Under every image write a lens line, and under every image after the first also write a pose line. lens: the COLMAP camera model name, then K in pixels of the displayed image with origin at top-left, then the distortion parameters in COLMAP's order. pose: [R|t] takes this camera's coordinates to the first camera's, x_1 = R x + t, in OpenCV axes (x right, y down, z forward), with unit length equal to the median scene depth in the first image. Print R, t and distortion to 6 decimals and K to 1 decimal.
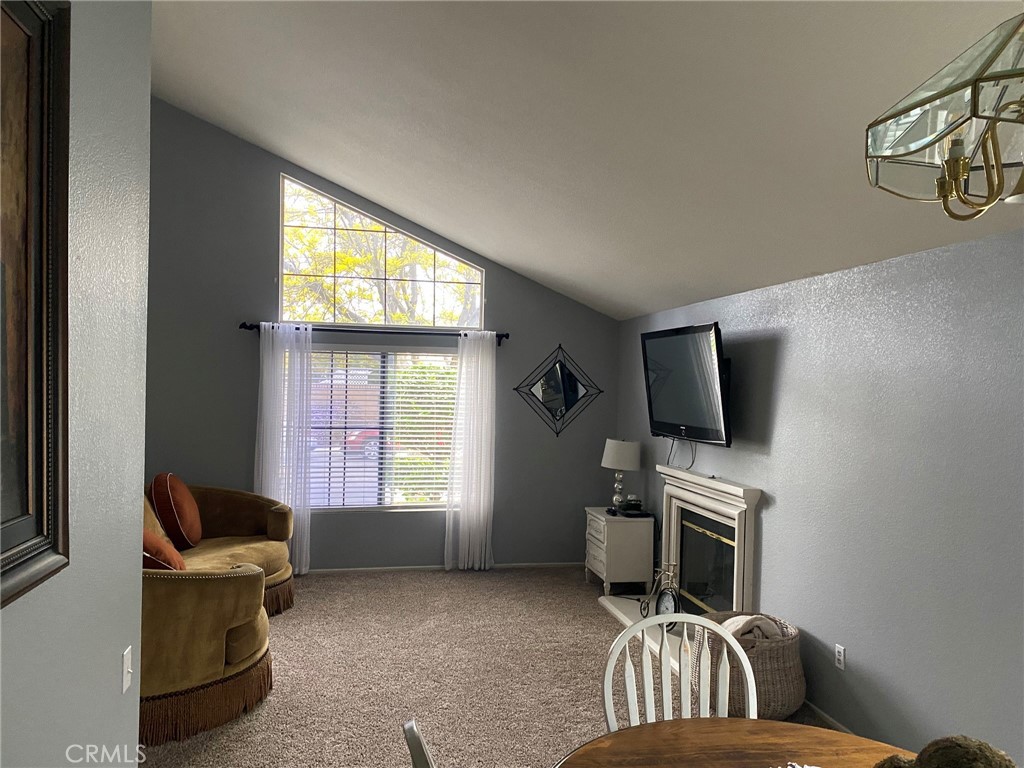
lens RADIAL K [[806.9, 0, 512.0], [0, 806.9, 384.0], [0, 0, 1]] dist [-0.003279, -0.001650]
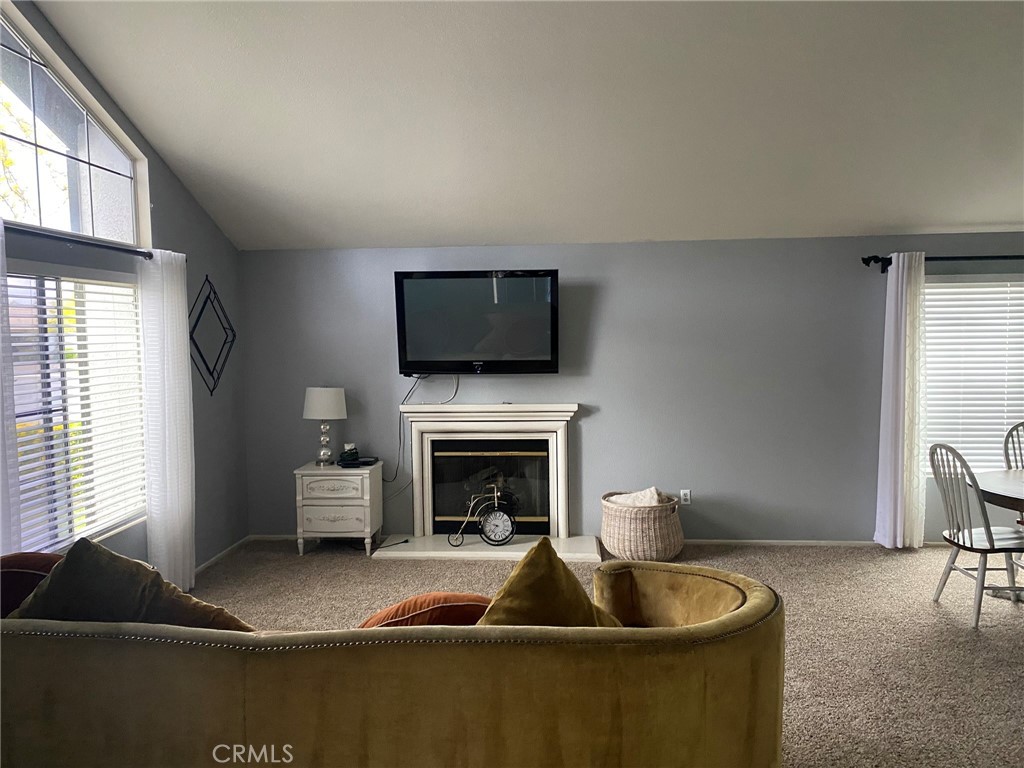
lens RADIAL K [[795.9, 0, 512.0], [0, 795.9, 384.0], [0, 0, 1]] dist [0.078927, -0.001833]
pose [[0.234017, -0.086648, 0.968364, -0.702331], [0.017414, 0.996234, 0.084933, -0.007599], [-0.972076, -0.003013, 0.234645, 0.599152]]
